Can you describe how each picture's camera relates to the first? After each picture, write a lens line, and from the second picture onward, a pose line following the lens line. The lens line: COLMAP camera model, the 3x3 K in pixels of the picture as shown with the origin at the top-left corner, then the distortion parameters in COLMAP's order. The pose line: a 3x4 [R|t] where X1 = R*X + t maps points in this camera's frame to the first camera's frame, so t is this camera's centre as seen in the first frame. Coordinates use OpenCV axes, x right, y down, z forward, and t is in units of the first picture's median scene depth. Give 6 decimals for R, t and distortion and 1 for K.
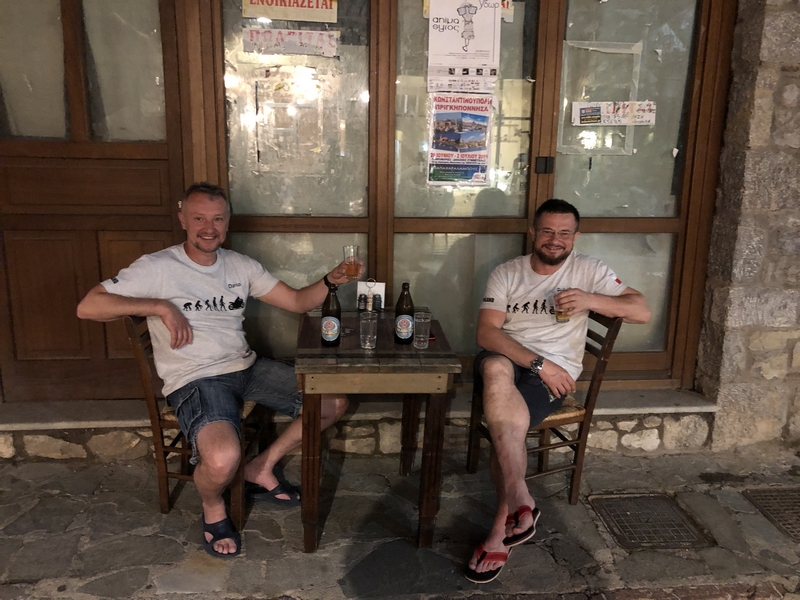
lens RADIAL K [[686.5, 0, 400.0], [0, 686.5, 300.0], [0, 0, 1]] dist [0.096320, -0.178466]
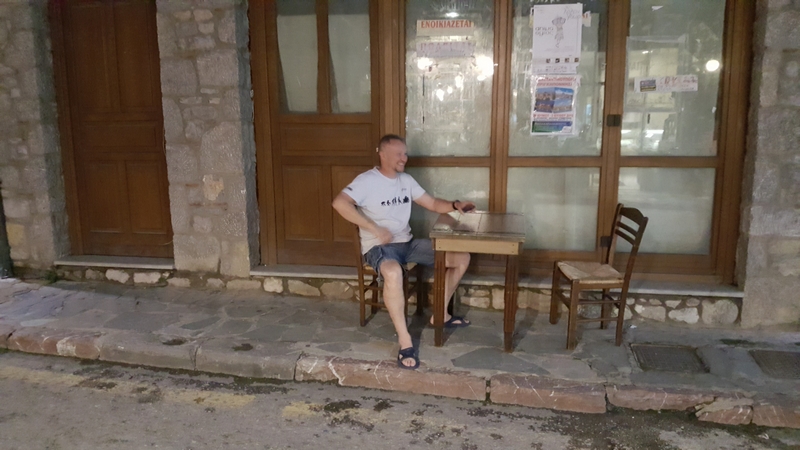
lens RADIAL K [[601.0, 0, 396.1], [0, 601.0, 233.4], [0, 0, 1]] dist [0.145686, -0.282162]
pose [[0.958086, 0.033260, -0.284542, 0.146661], [-0.038499, 0.999176, -0.012838, 0.080596], [0.283881, 0.023255, 0.958578, -0.375948]]
